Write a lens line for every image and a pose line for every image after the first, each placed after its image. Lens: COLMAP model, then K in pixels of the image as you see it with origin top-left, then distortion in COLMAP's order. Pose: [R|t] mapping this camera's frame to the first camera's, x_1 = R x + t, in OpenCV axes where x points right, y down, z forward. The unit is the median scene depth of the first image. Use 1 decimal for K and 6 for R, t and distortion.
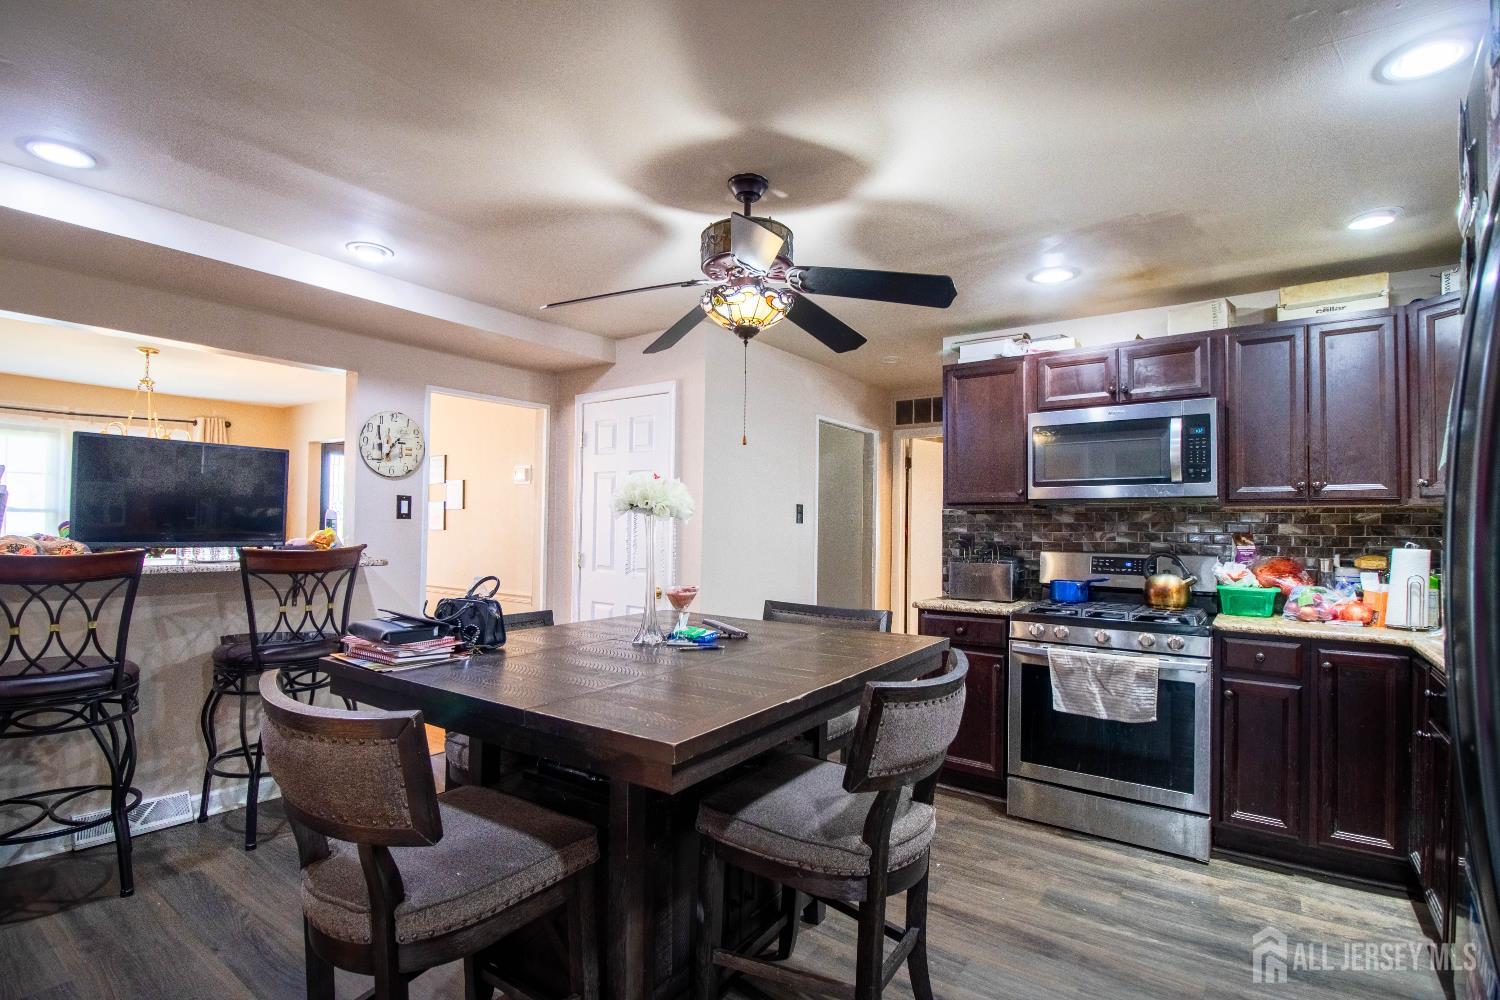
lens RADIAL K [[710.5, 0, 740.7], [0, 710.5, 515.7], [0, 0, 1]] dist [-0.000605, -0.014958]
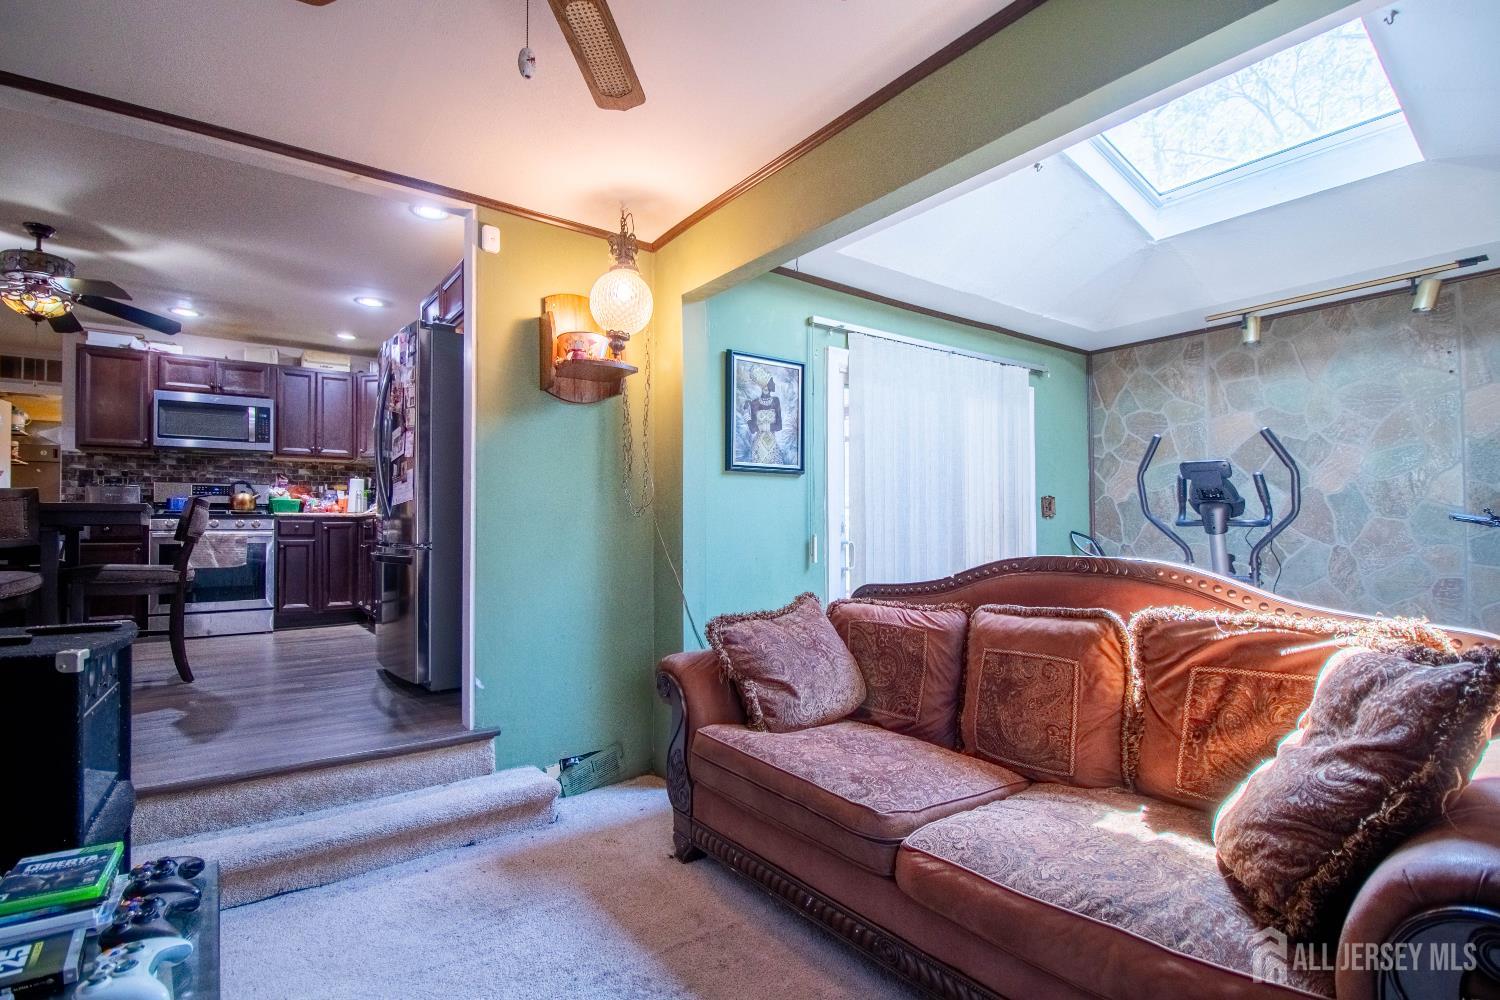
lens RADIAL K [[710.5, 0, 740.7], [0, 710.5, 515.7], [0, 0, 1]] dist [-0.000605, -0.014958]
pose [[0.288176, 0.004474, 0.957567, -0.803949], [-0.006968, 0.999972, -0.002575, 0.144555], [-0.957552, -0.005931, 0.288200, -0.774217]]
